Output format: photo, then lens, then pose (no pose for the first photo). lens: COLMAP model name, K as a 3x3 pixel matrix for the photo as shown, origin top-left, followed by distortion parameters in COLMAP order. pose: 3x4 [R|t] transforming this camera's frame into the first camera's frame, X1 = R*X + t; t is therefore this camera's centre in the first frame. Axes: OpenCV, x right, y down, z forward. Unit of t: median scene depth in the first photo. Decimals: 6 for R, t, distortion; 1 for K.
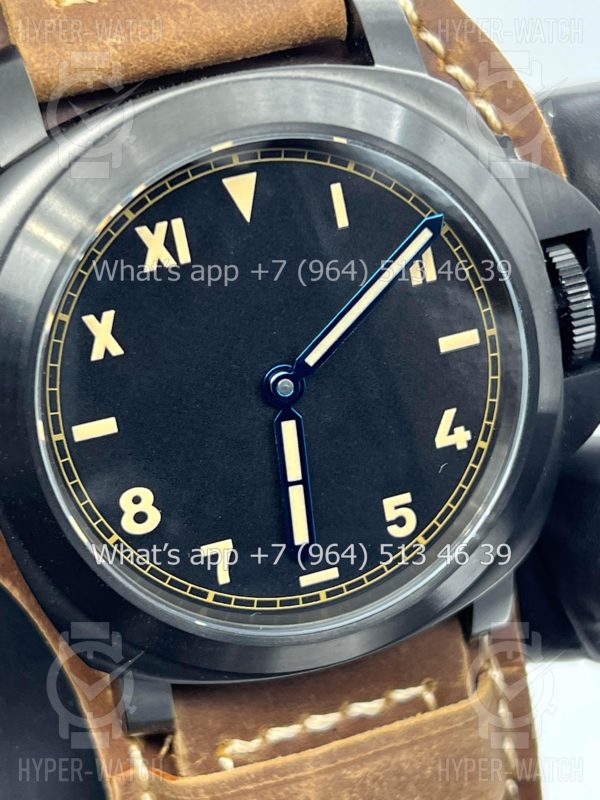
lens RADIAL K [[1899.6, 0, 298.7], [0, 1899.6, 394.9], [0, 0, 1]] dist [0.251100, 0.000000]
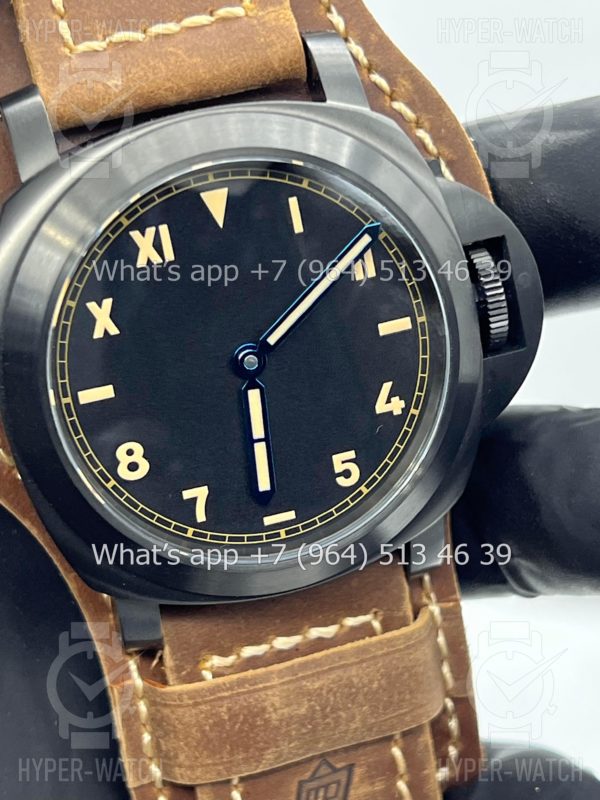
lens RADIAL K [[1899.6, 0, 298.4], [0, 1899.6, 390.6], [0, 0, 1]] dist [0.251100, 0.000000]
pose [[0.999541, 0.006619, -0.029548, 0.058828], [-0.007076, 0.999856, -0.015406, 0.032478], [0.029442, 0.015608, 0.999445, -0.225554]]
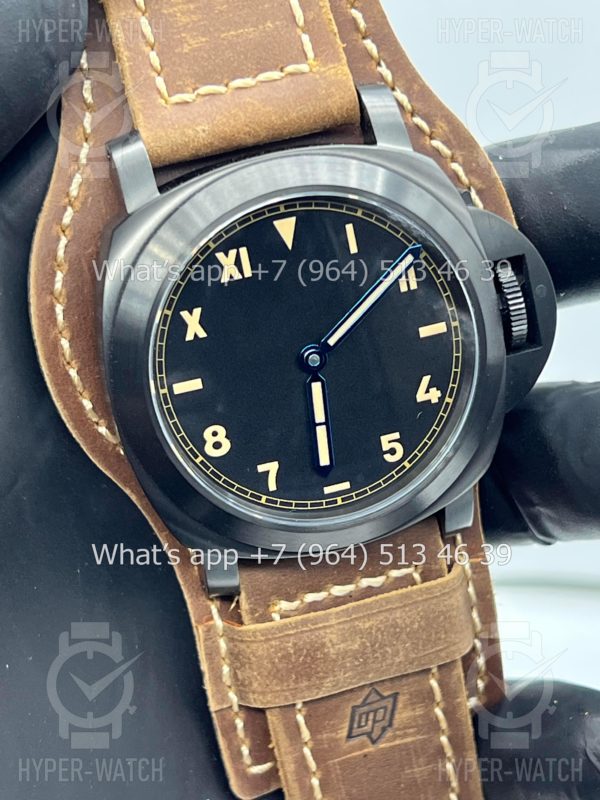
lens RADIAL K [[1899.6, 0, 314.5], [0, 1899.6, 393.6], [0, 0, 1]] dist [0.251100, 0.000000]
pose [[0.999046, 0.009604, -0.042608, 0.055943], [-0.009297, 0.999930, 0.007384, 0.011358], [0.042676, -0.006980, 0.999065, -0.485635]]
